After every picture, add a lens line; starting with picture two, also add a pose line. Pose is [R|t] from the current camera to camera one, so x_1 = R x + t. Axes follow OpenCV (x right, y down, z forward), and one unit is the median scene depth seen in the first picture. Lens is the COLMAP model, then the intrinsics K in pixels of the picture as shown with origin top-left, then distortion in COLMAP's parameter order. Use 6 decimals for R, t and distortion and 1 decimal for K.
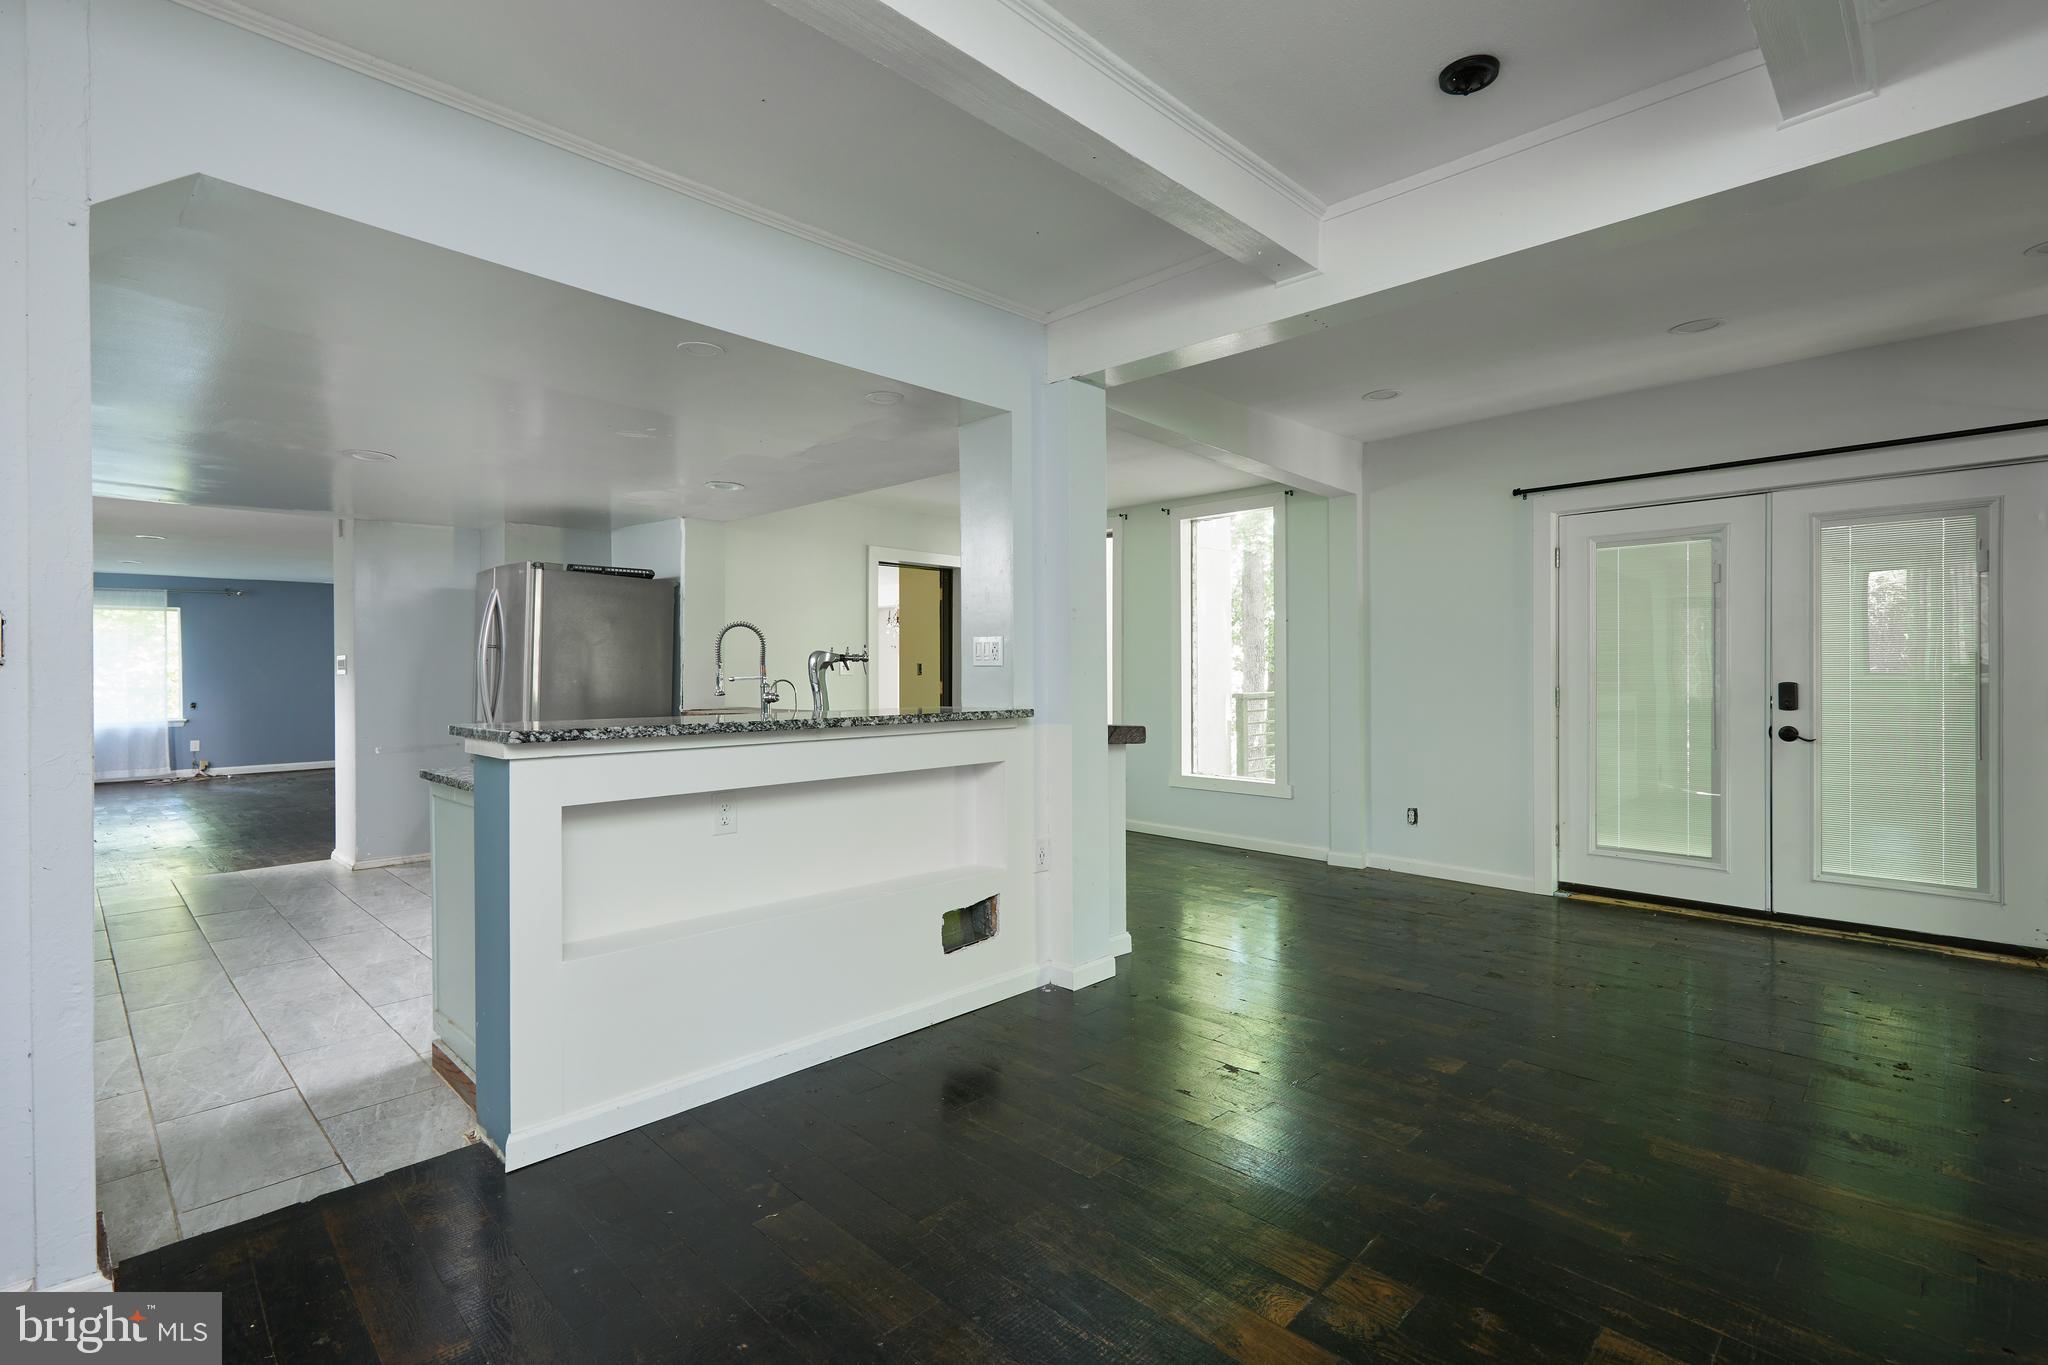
lens RADIAL K [[941.7, 0, 1028.9], [0, 941.7, 678.3], [0, 0, 1]] dist [0.002830, -0.000026]
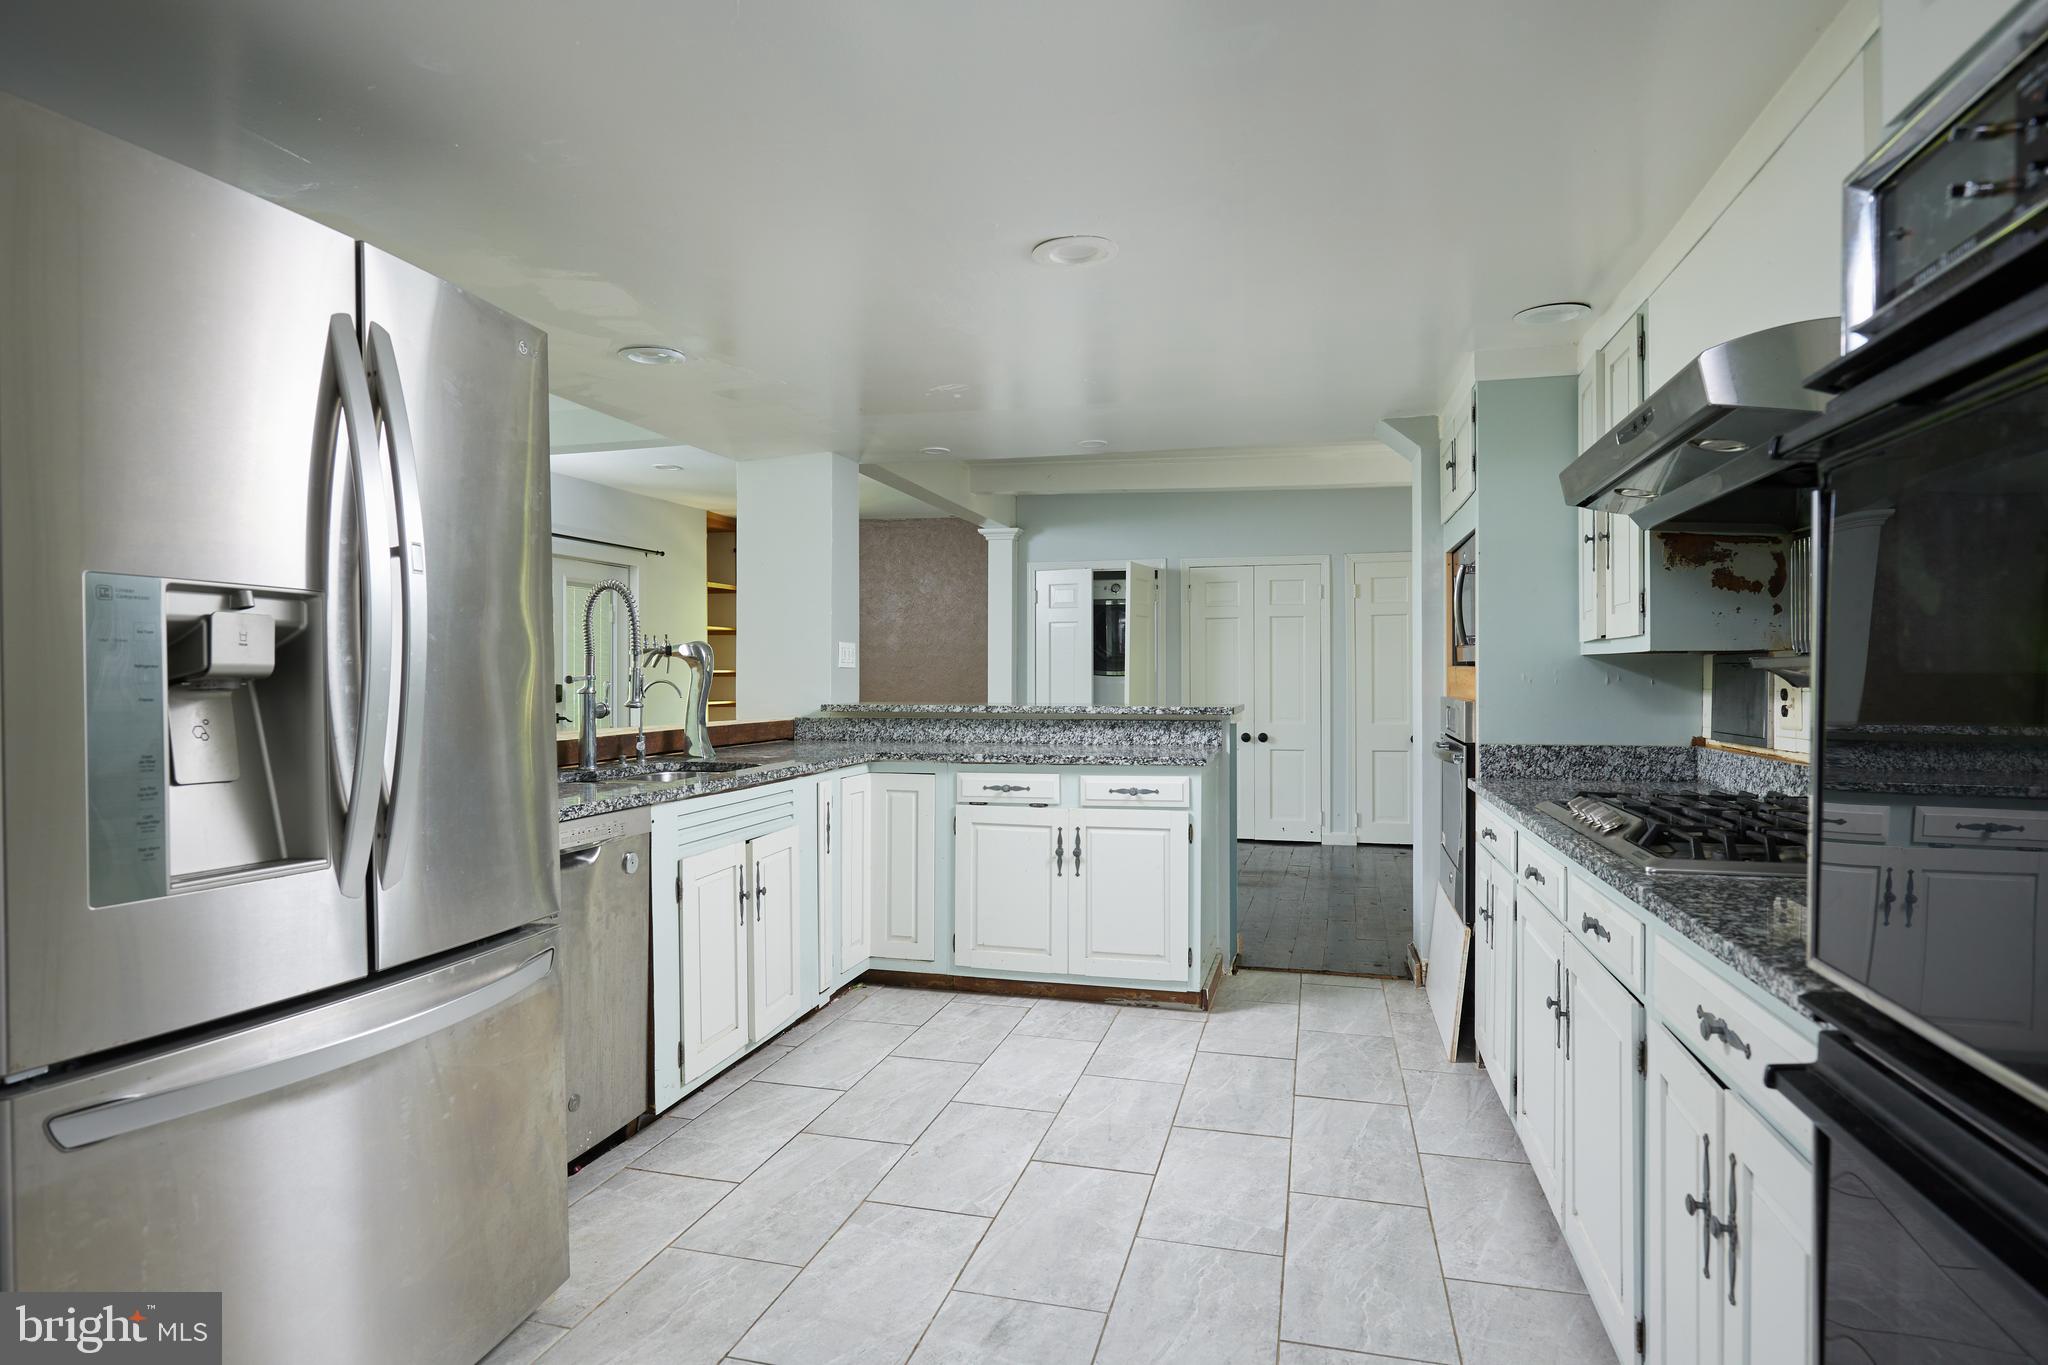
lens RADIAL K [[1131.5, 0, 1020.5], [0, 1131.5, 682.8], [0, 0, 1]] dist [-0.000930, 0.000035]
pose [[-0.486040, 0.004771, 0.873924, -0.561021], [0.007139, 0.999973, -0.001488, 0.003059], [-0.873908, 0.005516, -0.486061, 0.605893]]
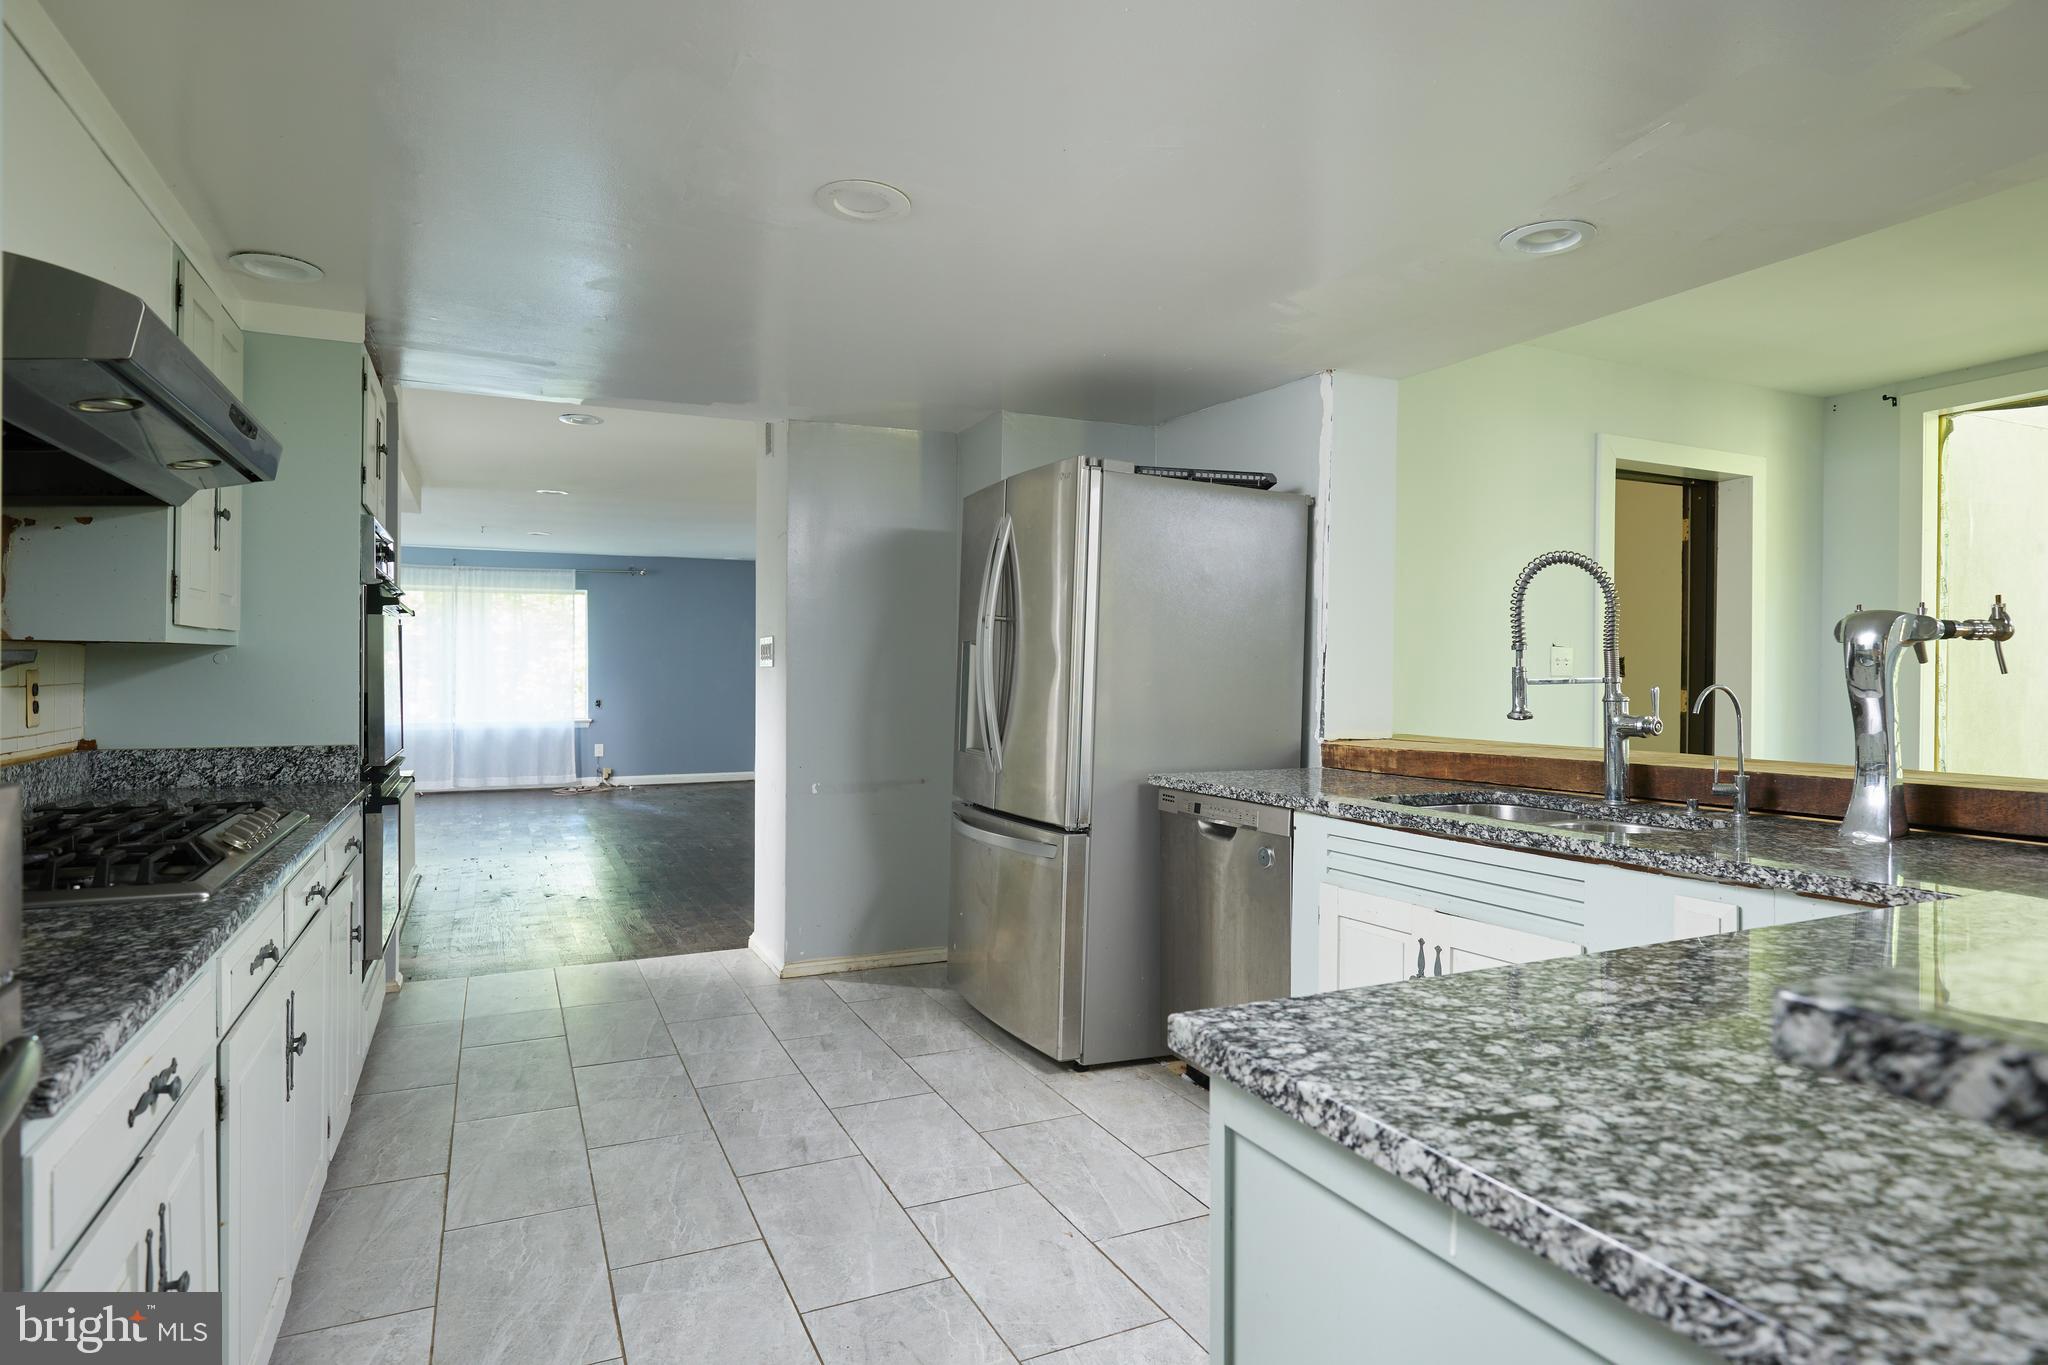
lens RADIAL K [[1131.5, 0, 1025.7], [0, 1131.5, 681.2], [0, 0, 1]] dist [-0.000930, 0.000035]
pose [[0.932038, 0.011930, -0.362164, -0.187605], [-0.011667, 0.999928, 0.002912, 0.001103], [0.362172, 0.001511, 0.932110, 0.226899]]
